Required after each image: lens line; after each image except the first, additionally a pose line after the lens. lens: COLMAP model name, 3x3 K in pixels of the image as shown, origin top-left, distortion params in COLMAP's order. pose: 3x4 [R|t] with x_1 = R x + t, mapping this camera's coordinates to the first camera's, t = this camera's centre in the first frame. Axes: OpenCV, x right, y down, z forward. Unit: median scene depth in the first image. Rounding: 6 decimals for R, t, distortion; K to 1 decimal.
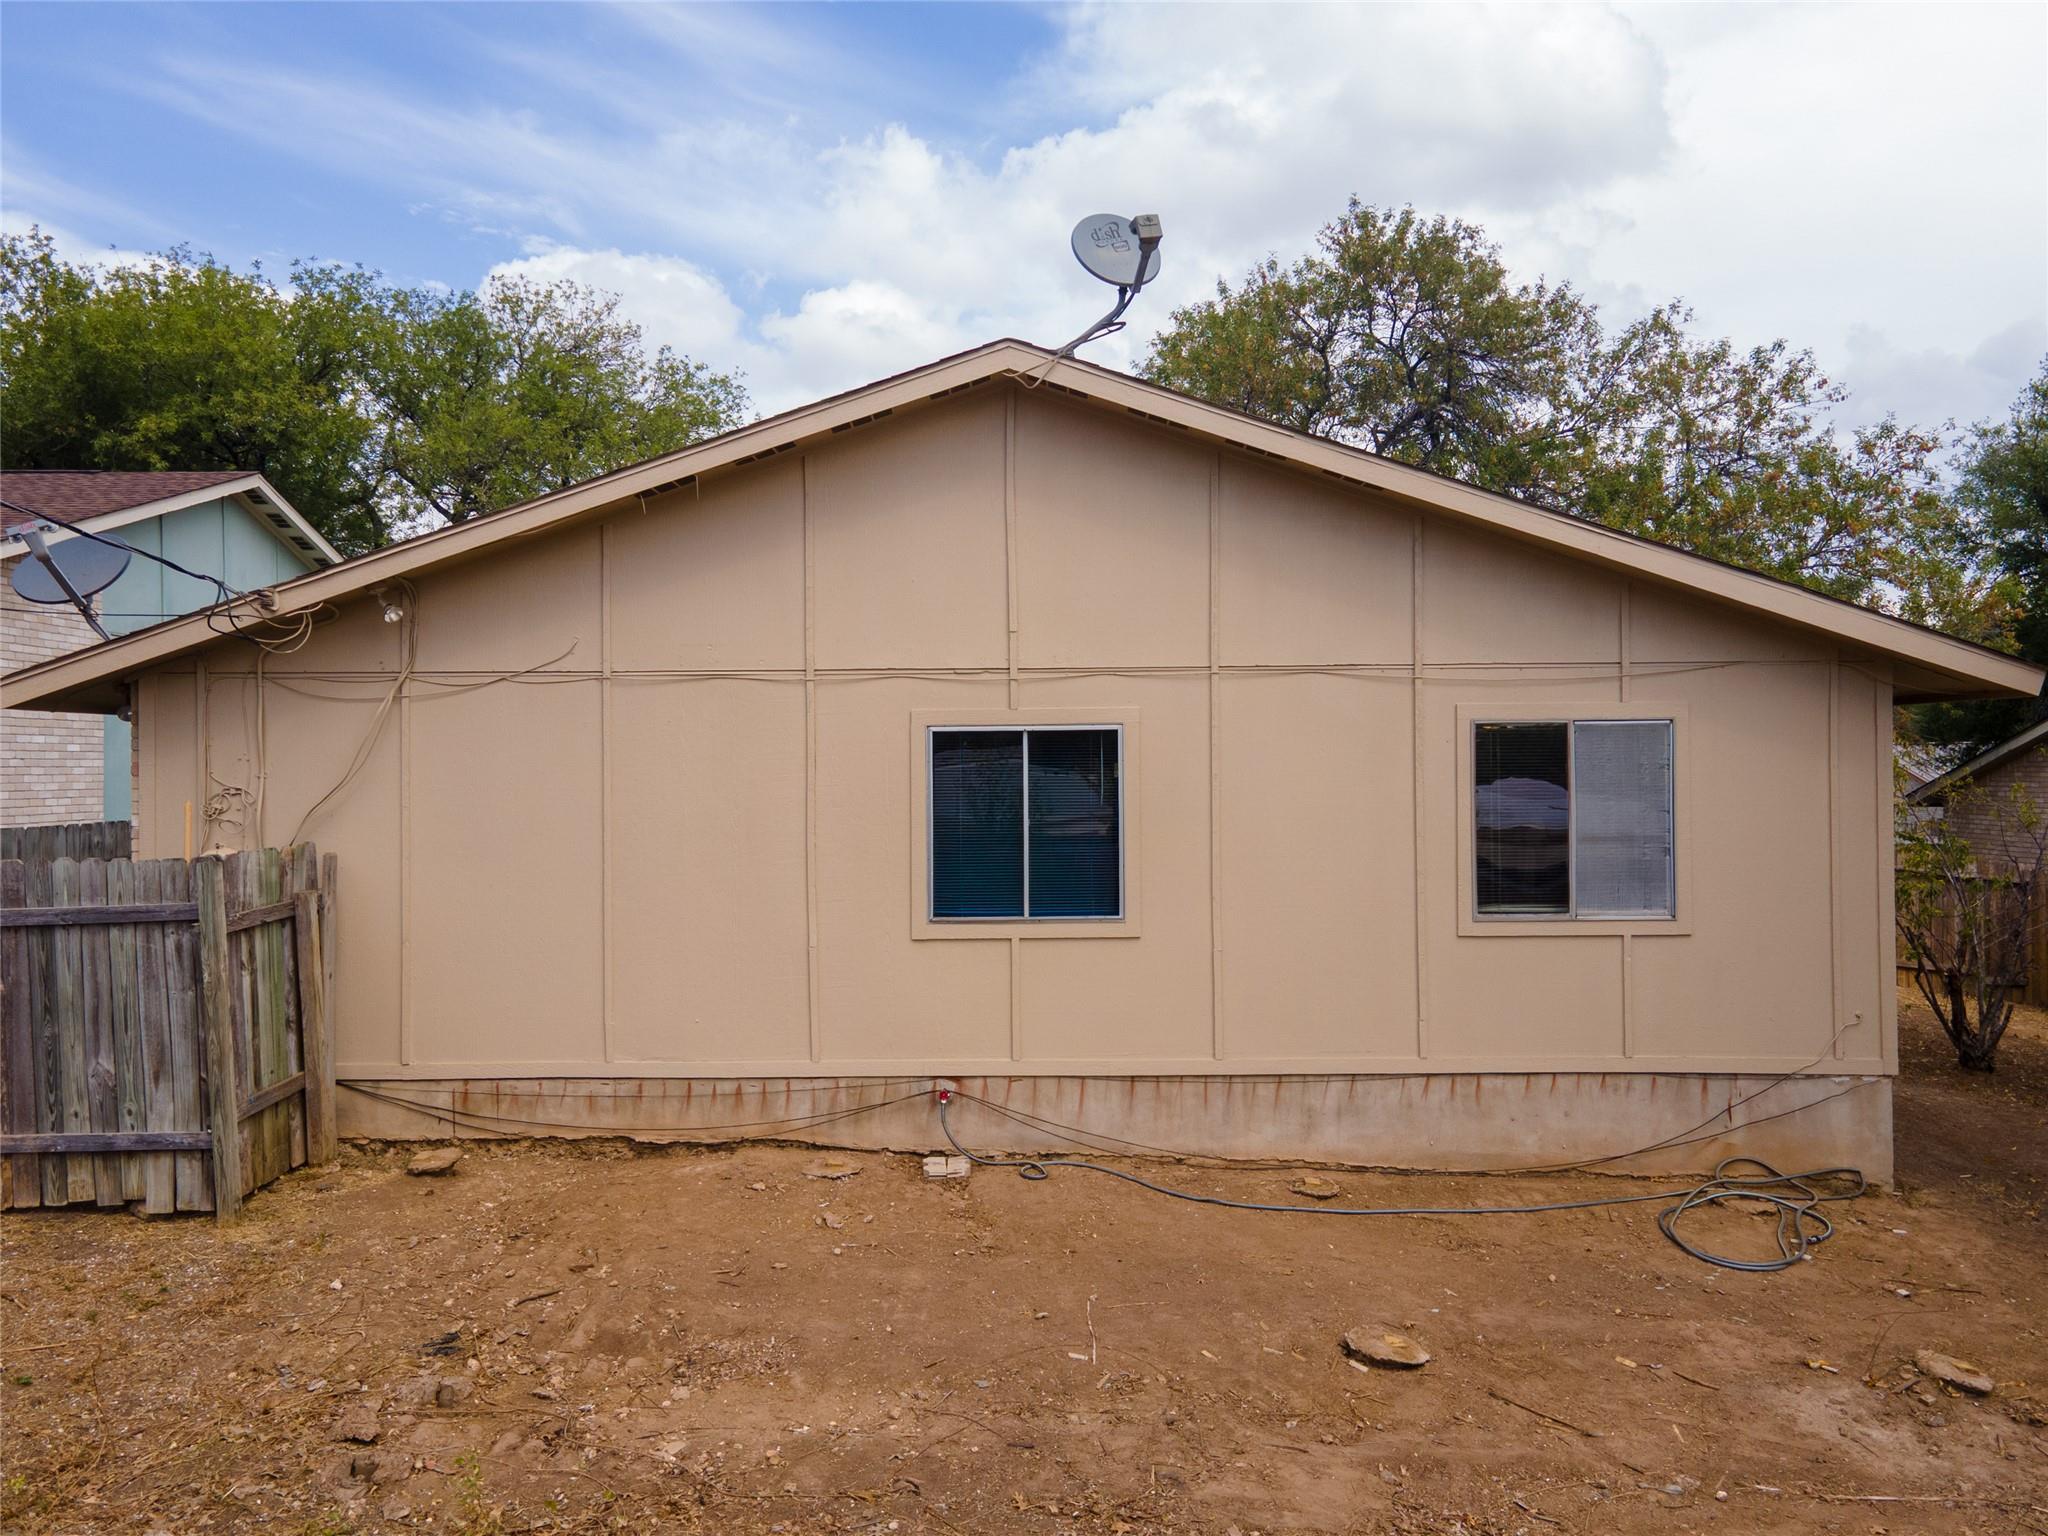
lens RADIAL K [[1485.9, 0, 1023.7], [0, 1485.9, 772.8], [0, 0, 1]] dist [0.015368, 0.001710]
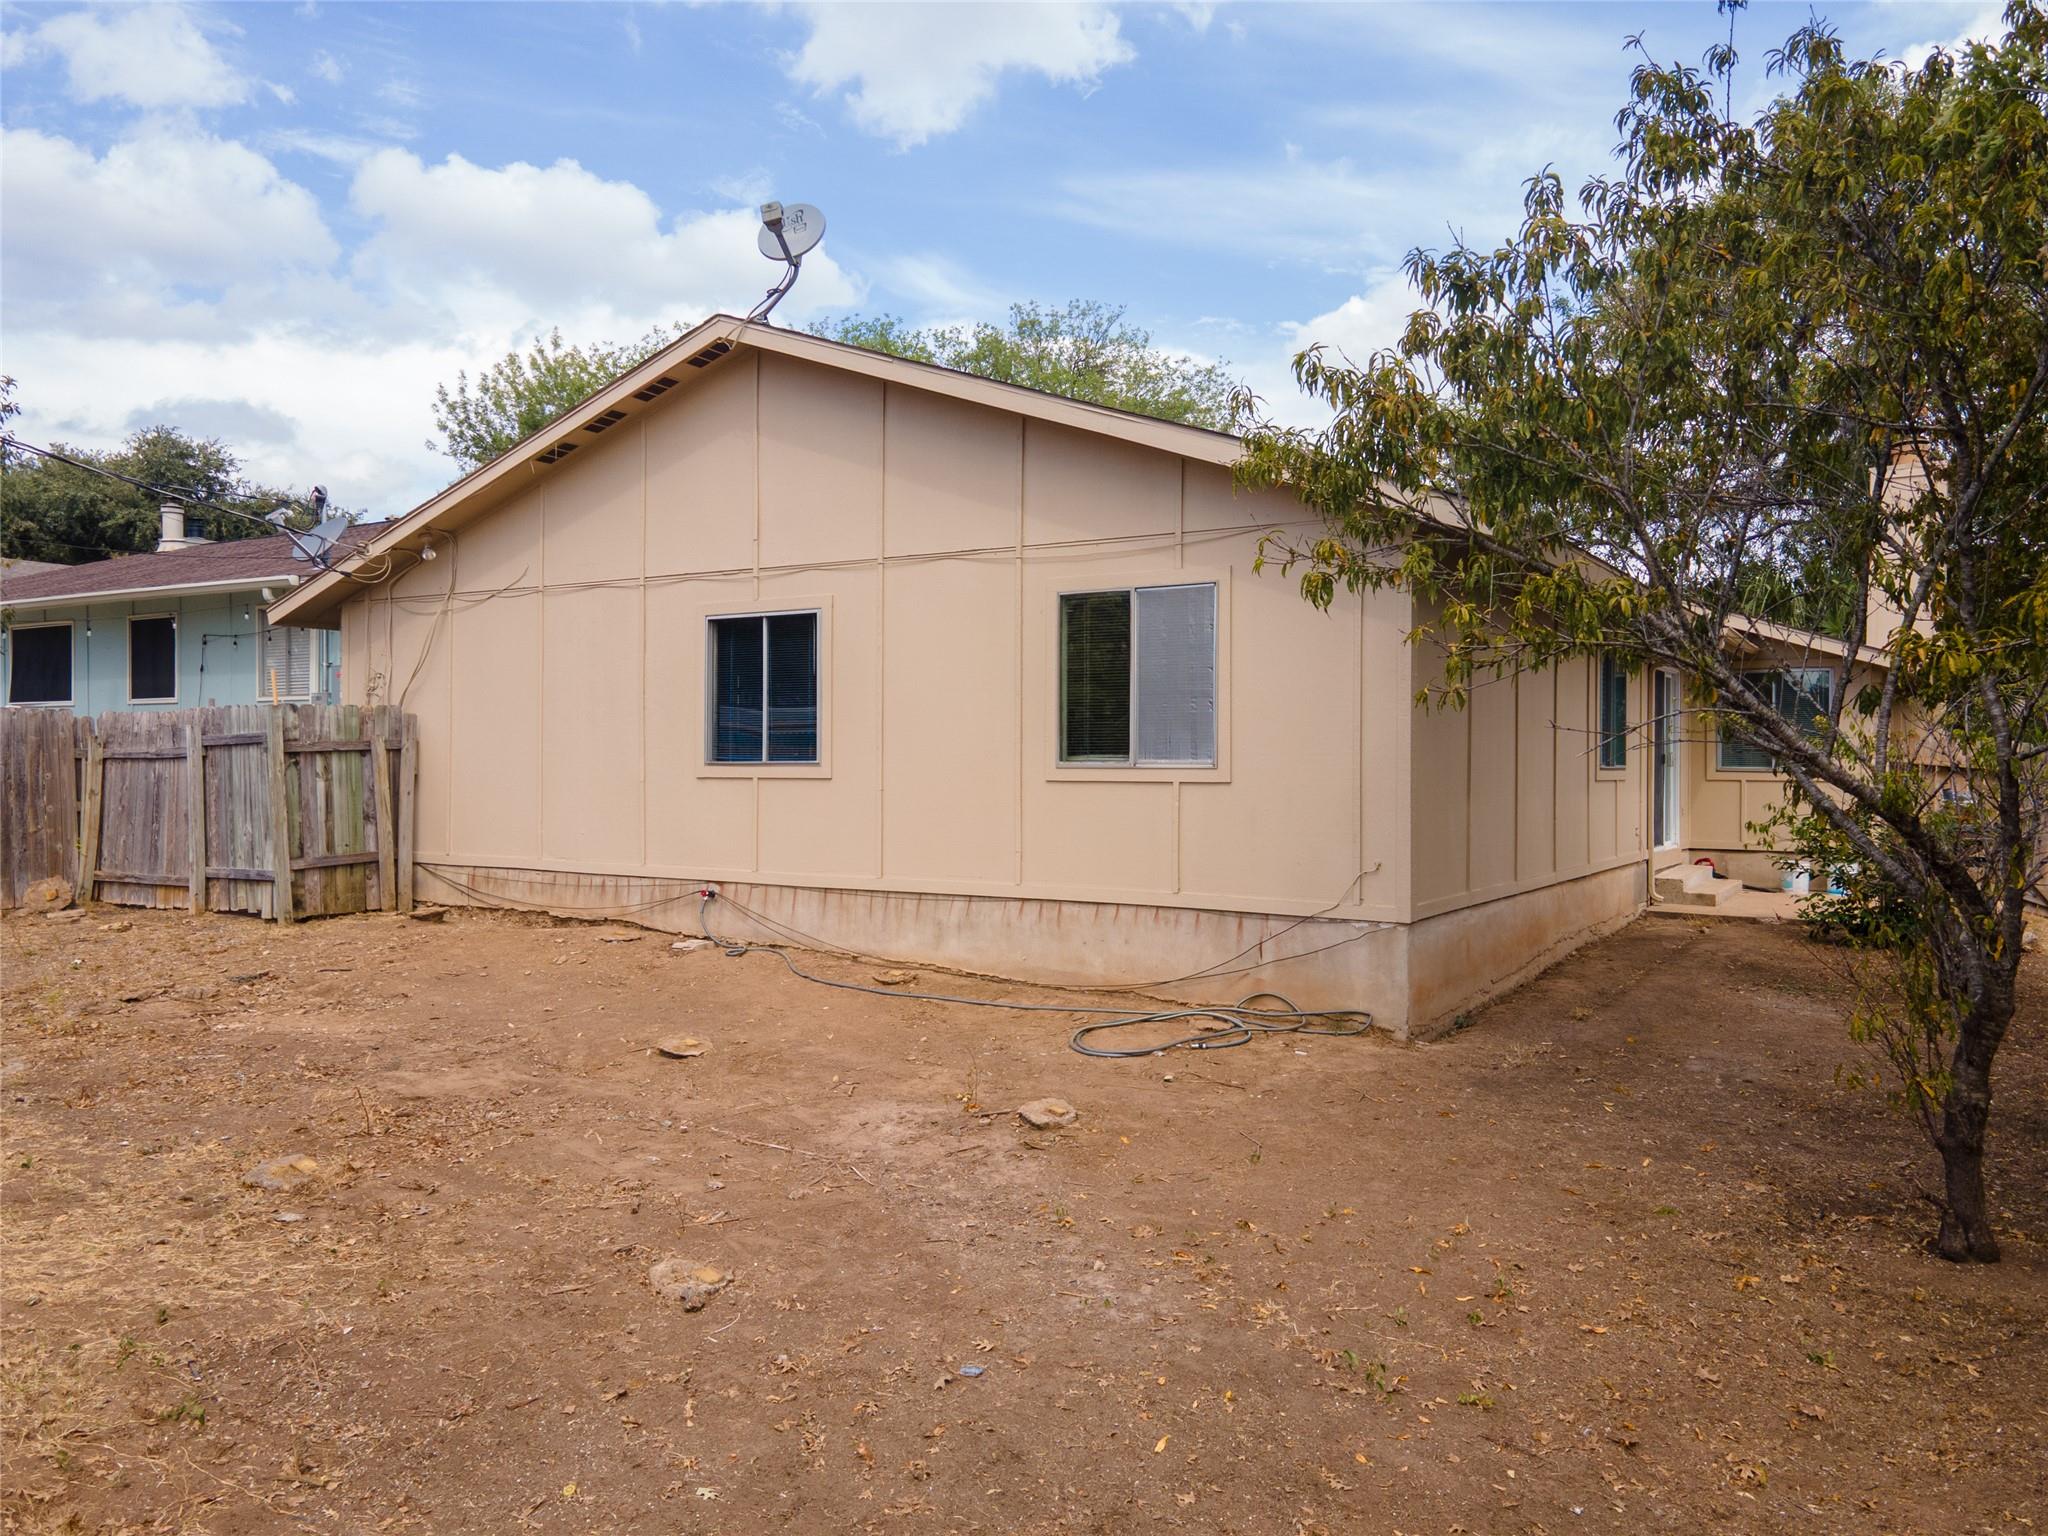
lens RADIAL K [[1444.6, 0, 1025.6], [0, 1444.6, 765.7], [0, 0, 1]] dist [-0.011792, -0.005270]
pose [[0.869779, 0.013932, -0.493245, 0.825114], [-0.012550, 0.999903, 0.006112, 0.091565], [0.493282, 0.000875, 0.869869, 0.022577]]
